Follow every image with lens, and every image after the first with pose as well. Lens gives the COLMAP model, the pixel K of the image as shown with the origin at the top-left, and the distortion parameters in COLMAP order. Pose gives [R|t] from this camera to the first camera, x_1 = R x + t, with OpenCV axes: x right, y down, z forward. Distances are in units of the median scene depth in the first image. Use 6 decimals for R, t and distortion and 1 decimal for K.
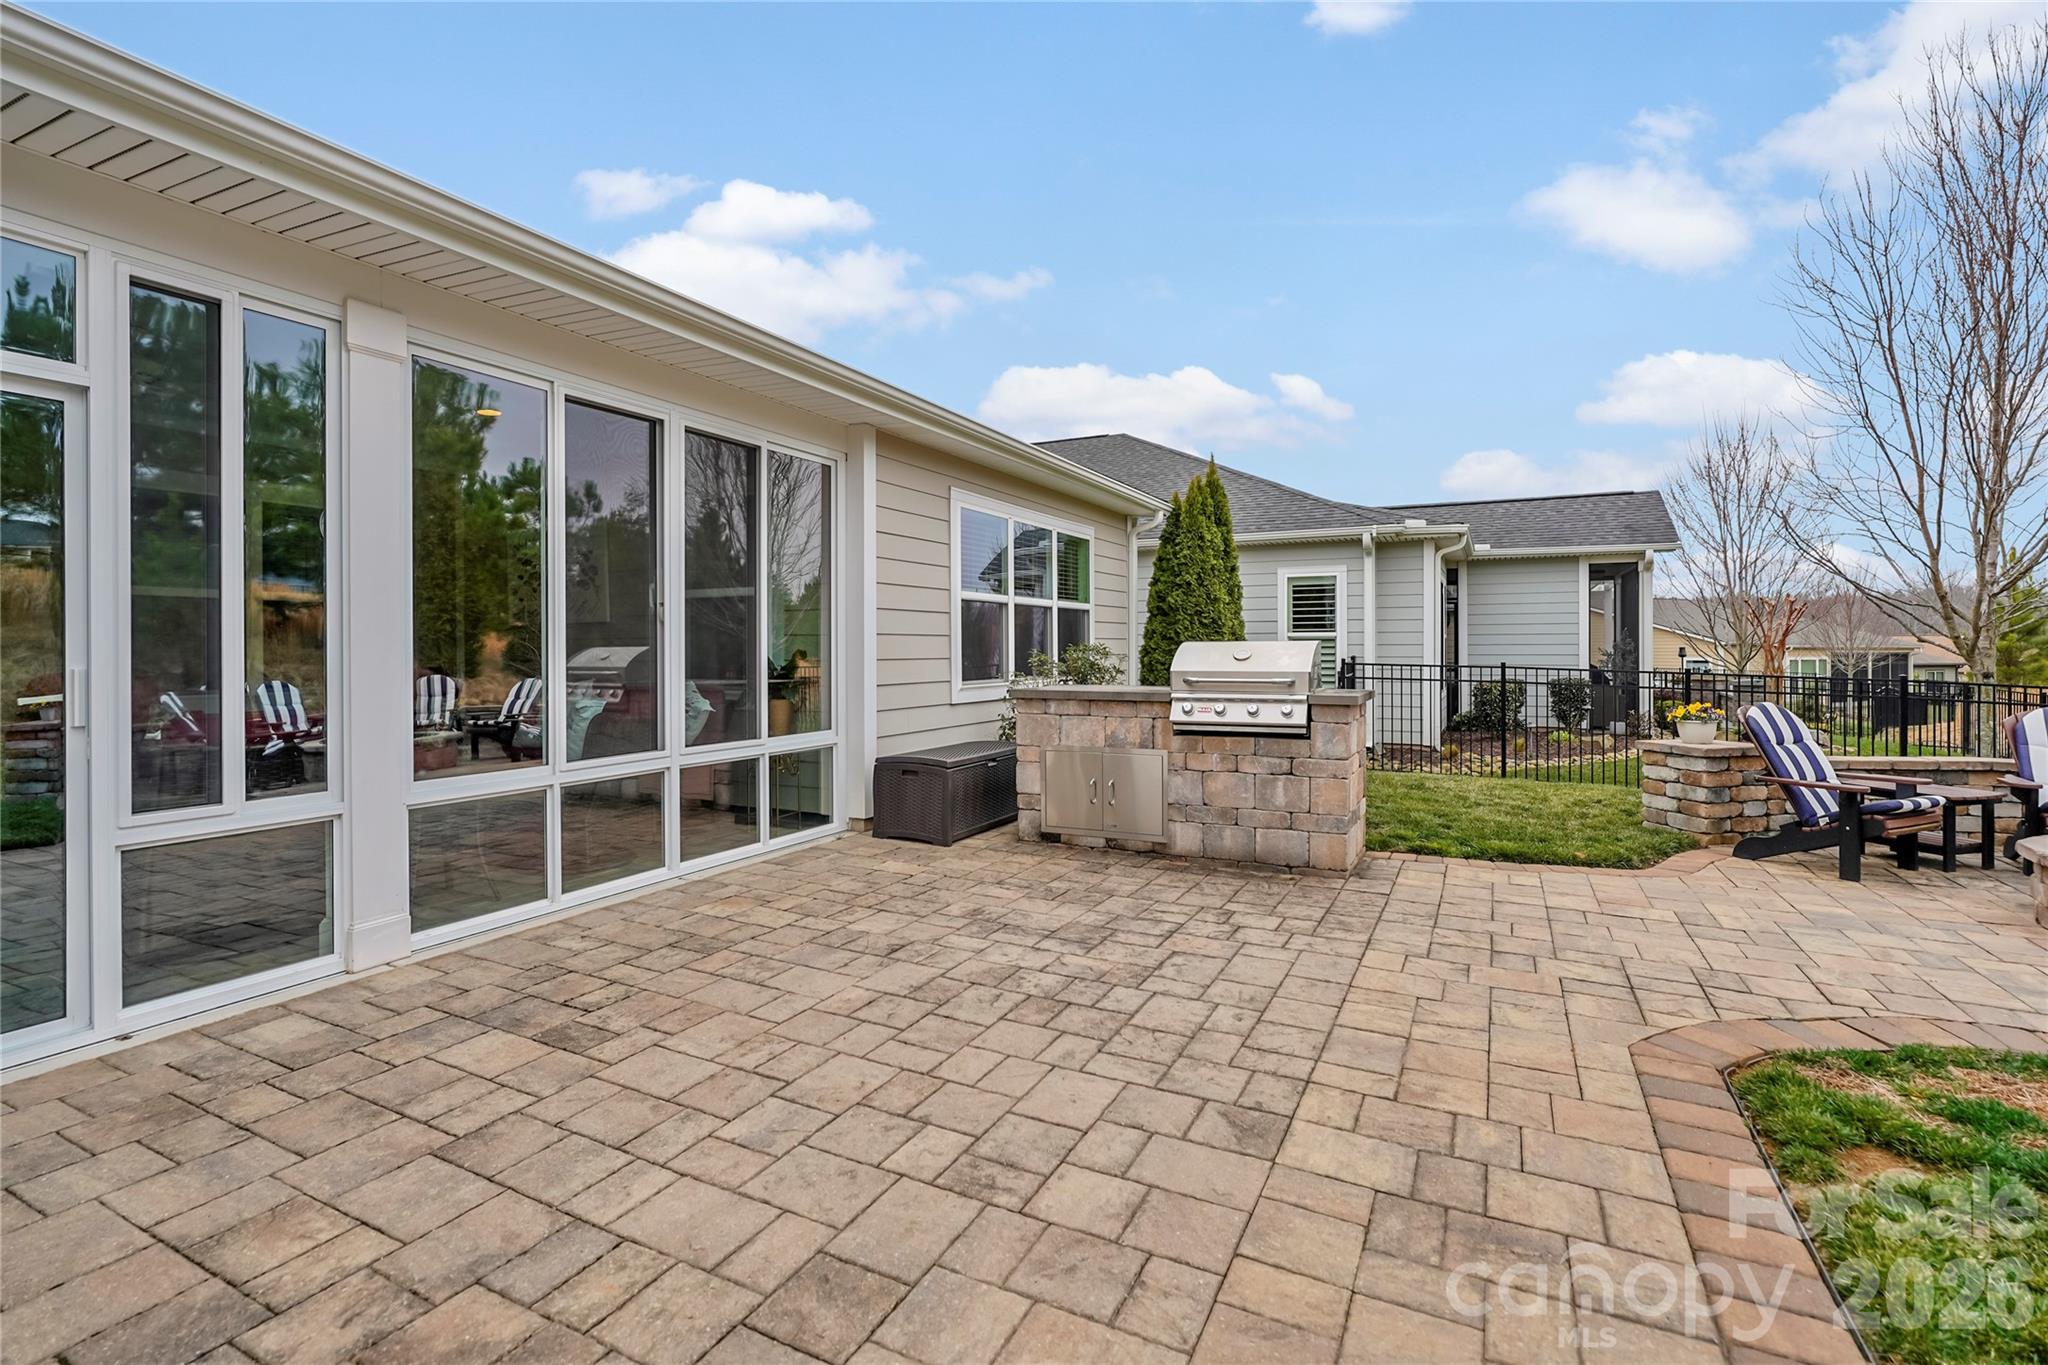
lens RADIAL K [[956.0, 0, 1018.8], [0, 956.0, 628.7], [0, 0, 1]] dist [-0.025620, 0.013536]
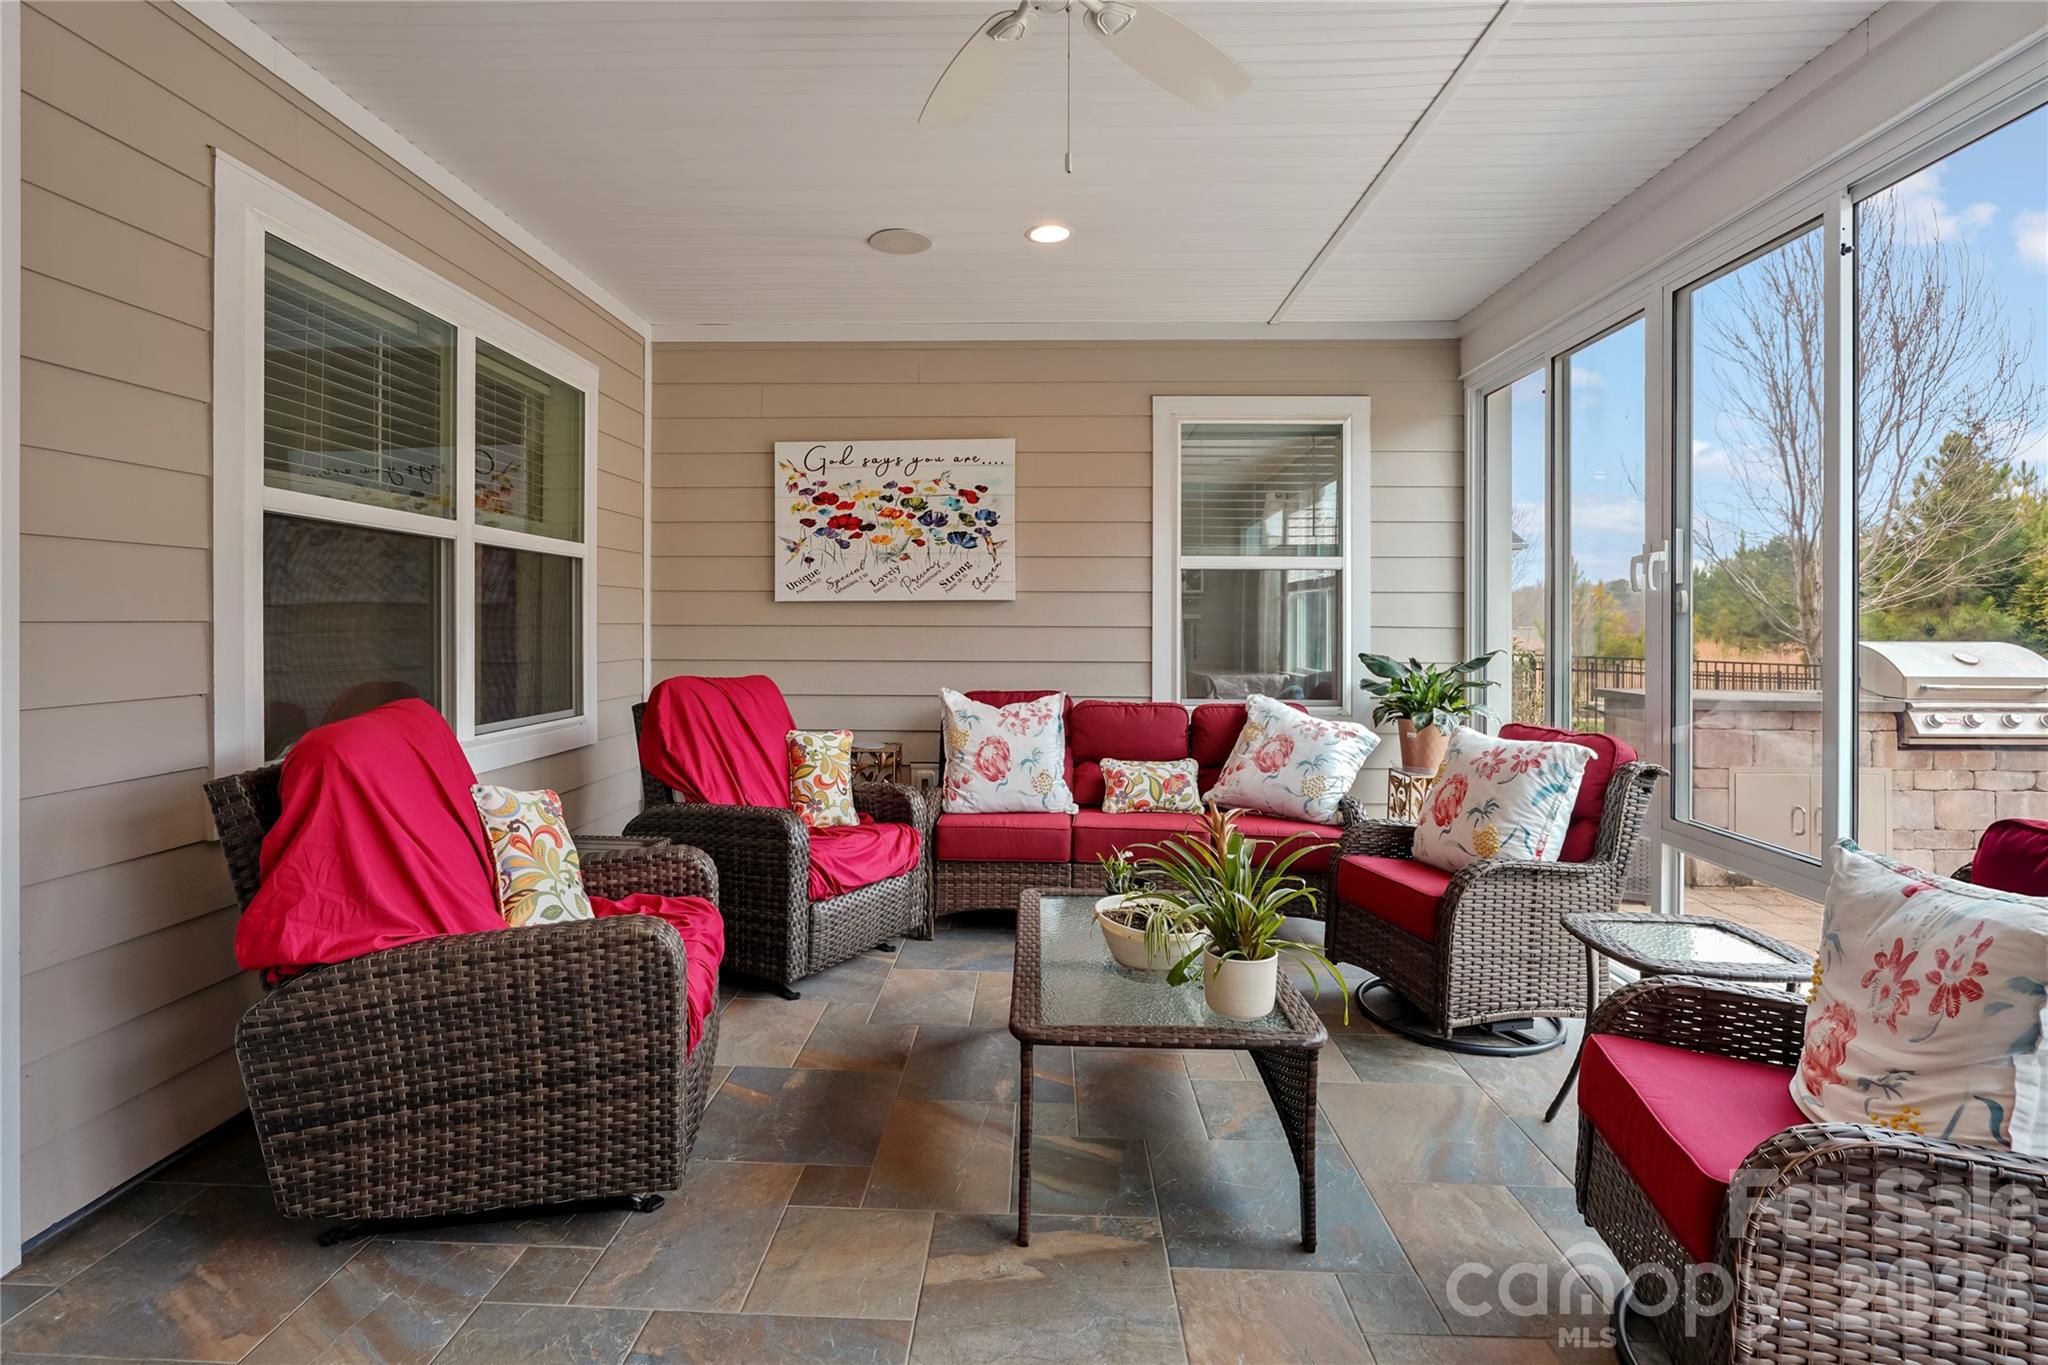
lens RADIAL K [[956.0, 0, 1018.8], [0, 956.0, 628.7], [0, 0, 1]] dist [-0.025620, 0.013536]
pose [[0.908953, 0.005607, 0.416861, -0.983381], [-0.016461, 0.999612, 0.022447, -0.004859], [-0.416574, -0.027266, 0.908693, 0.598371]]
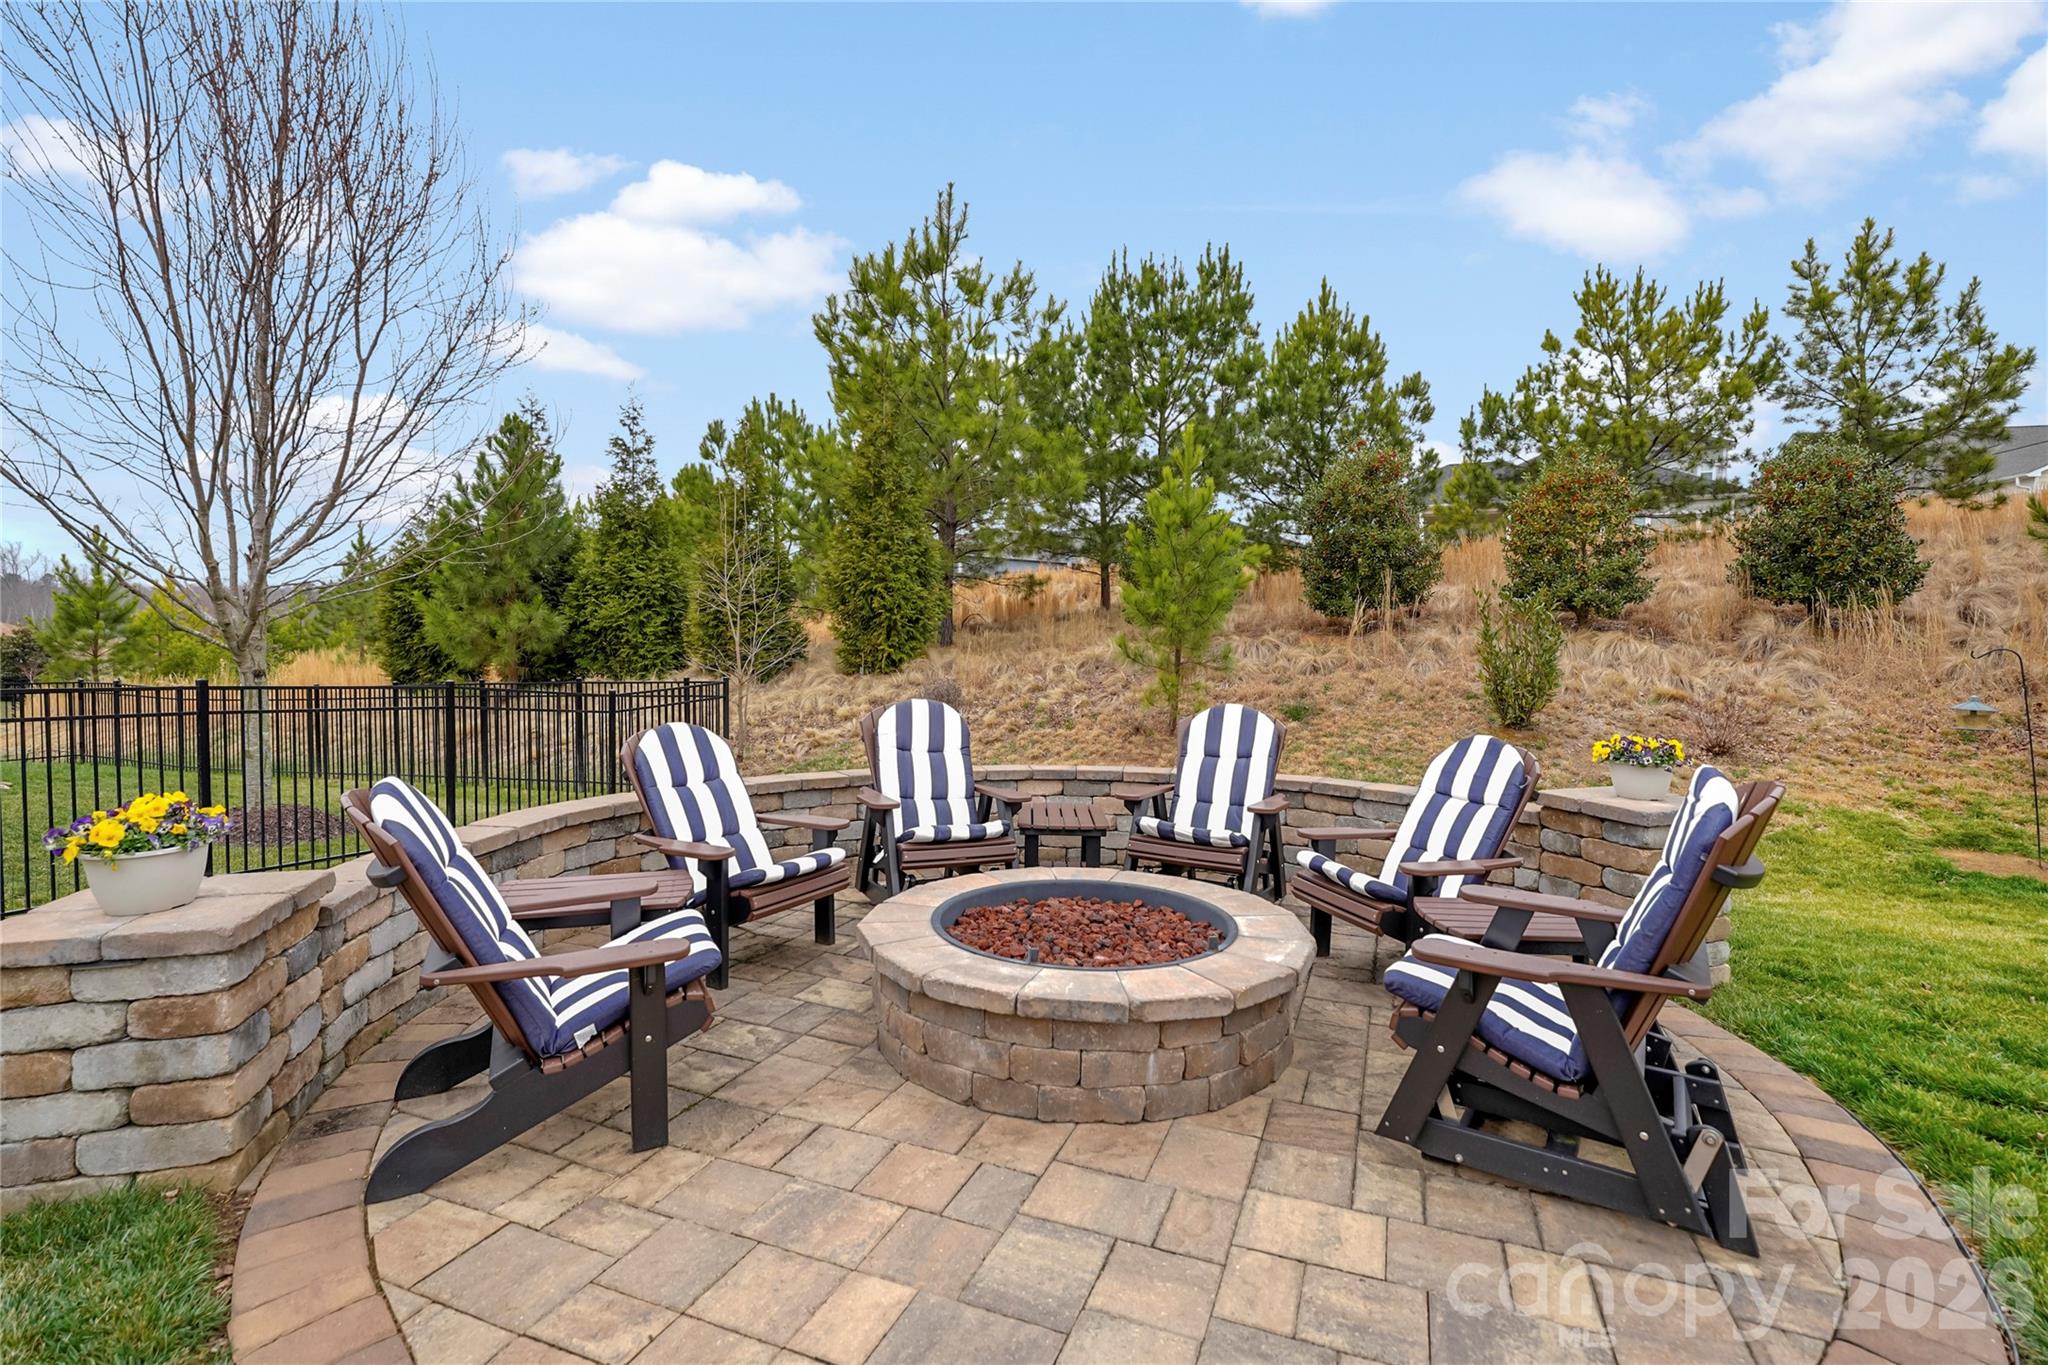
lens RADIAL K [[932.9, 0, 1022.6], [0, 932.9, 663.8], [0, 0, 1]] dist [-0.020705, 0.010785]
pose [[-0.072139, -0.028374, 0.996991, 0.424813], [-0.021190, 0.999413, 0.026910, 0.013723], [-0.997170, -0.019185, -0.072698, 0.865730]]
